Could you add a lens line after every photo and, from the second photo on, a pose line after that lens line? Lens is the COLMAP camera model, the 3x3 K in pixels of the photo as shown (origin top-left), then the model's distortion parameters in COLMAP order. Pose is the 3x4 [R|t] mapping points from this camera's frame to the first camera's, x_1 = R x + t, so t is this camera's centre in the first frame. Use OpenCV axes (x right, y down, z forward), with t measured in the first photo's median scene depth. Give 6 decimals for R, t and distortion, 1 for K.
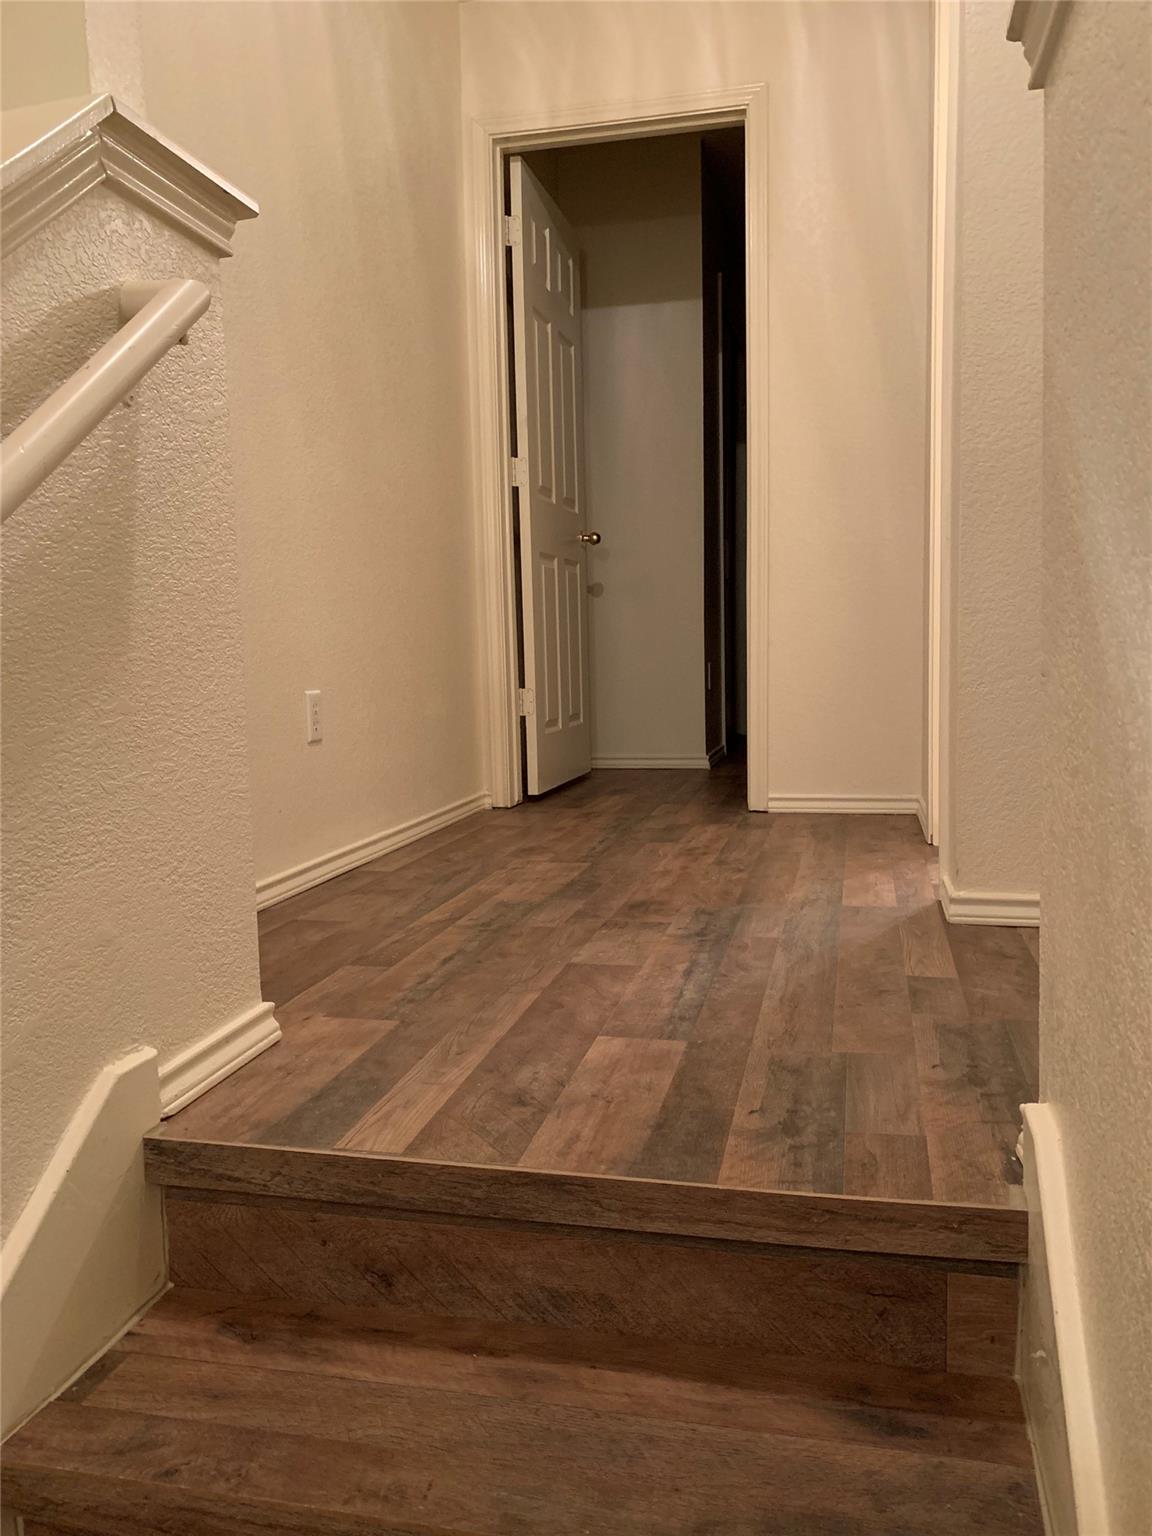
lens RADIAL K [[1166.3, 0, 575.6], [0, 1166.3, 770.9], [0, 0, 1]] dist [0.002096, 0.000283]
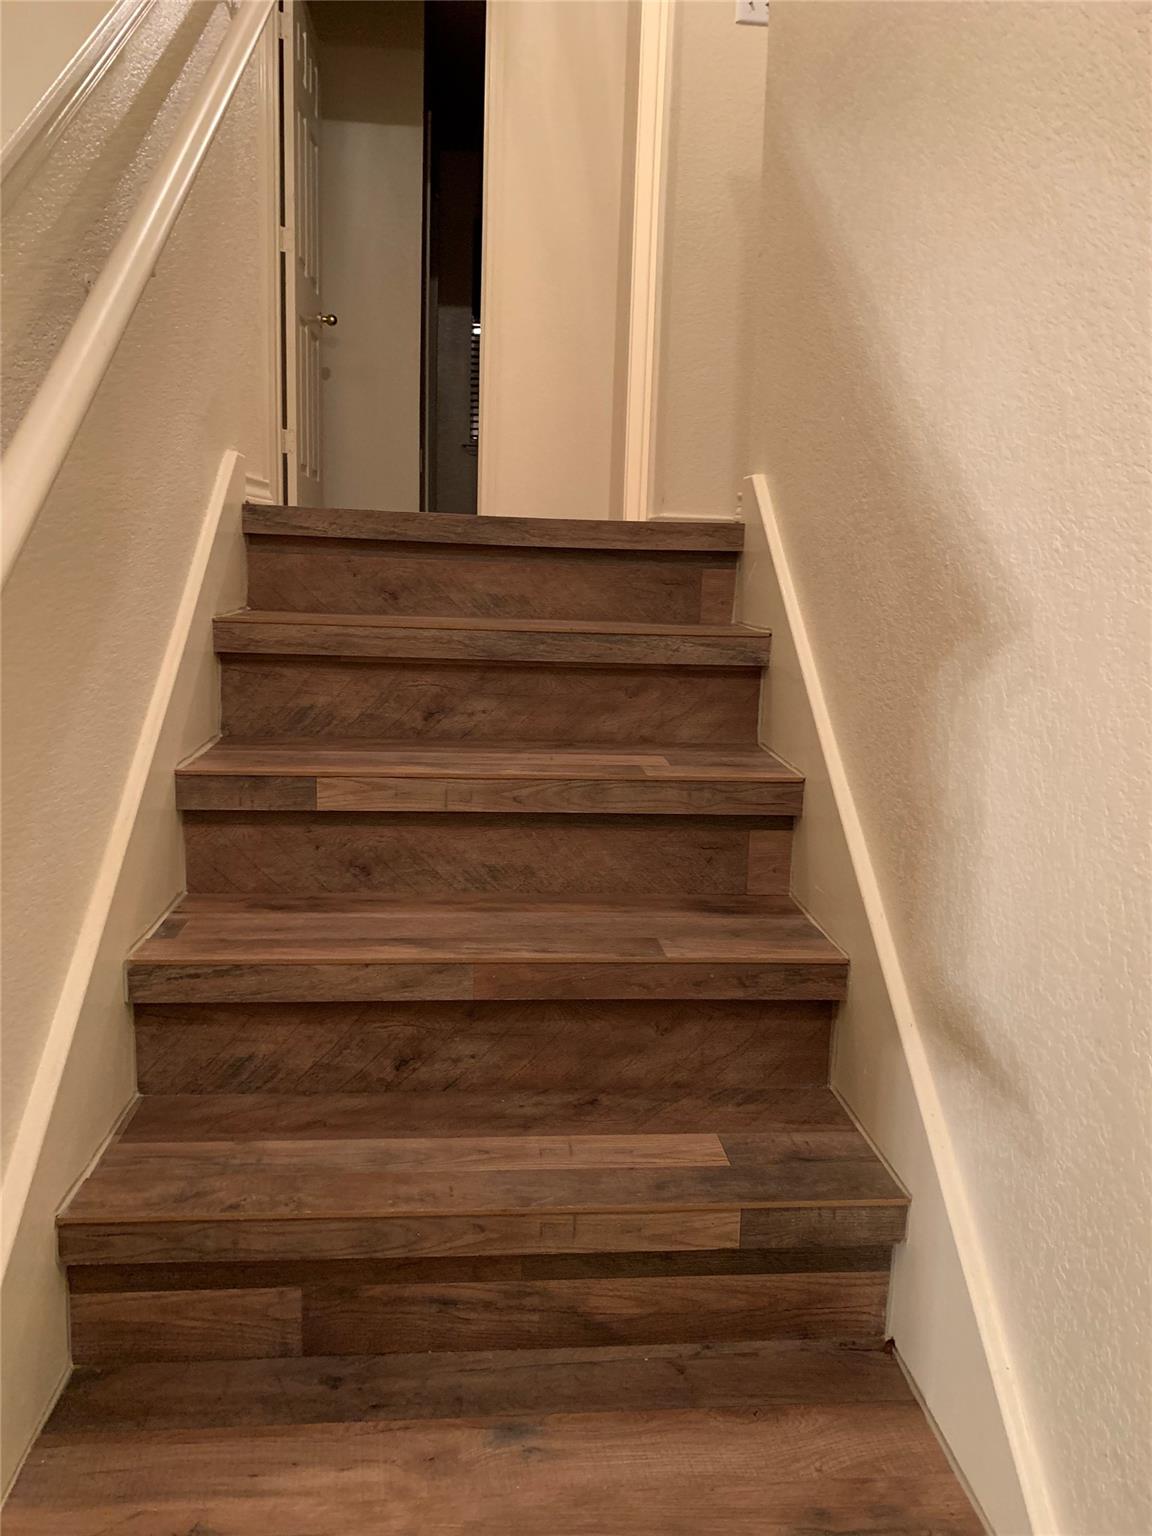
lens RADIAL K [[1166.3, 0, 586.6], [0, 1166.3, 771.3], [0, 0, 1]] dist [0.002096, 0.000283]
pose [[0.940229, -0.002548, 0.340533, -0.485824], [-0.019486, 0.997931, 0.061268, 0.591681], [-0.339985, -0.064242, 0.938234, -0.724554]]
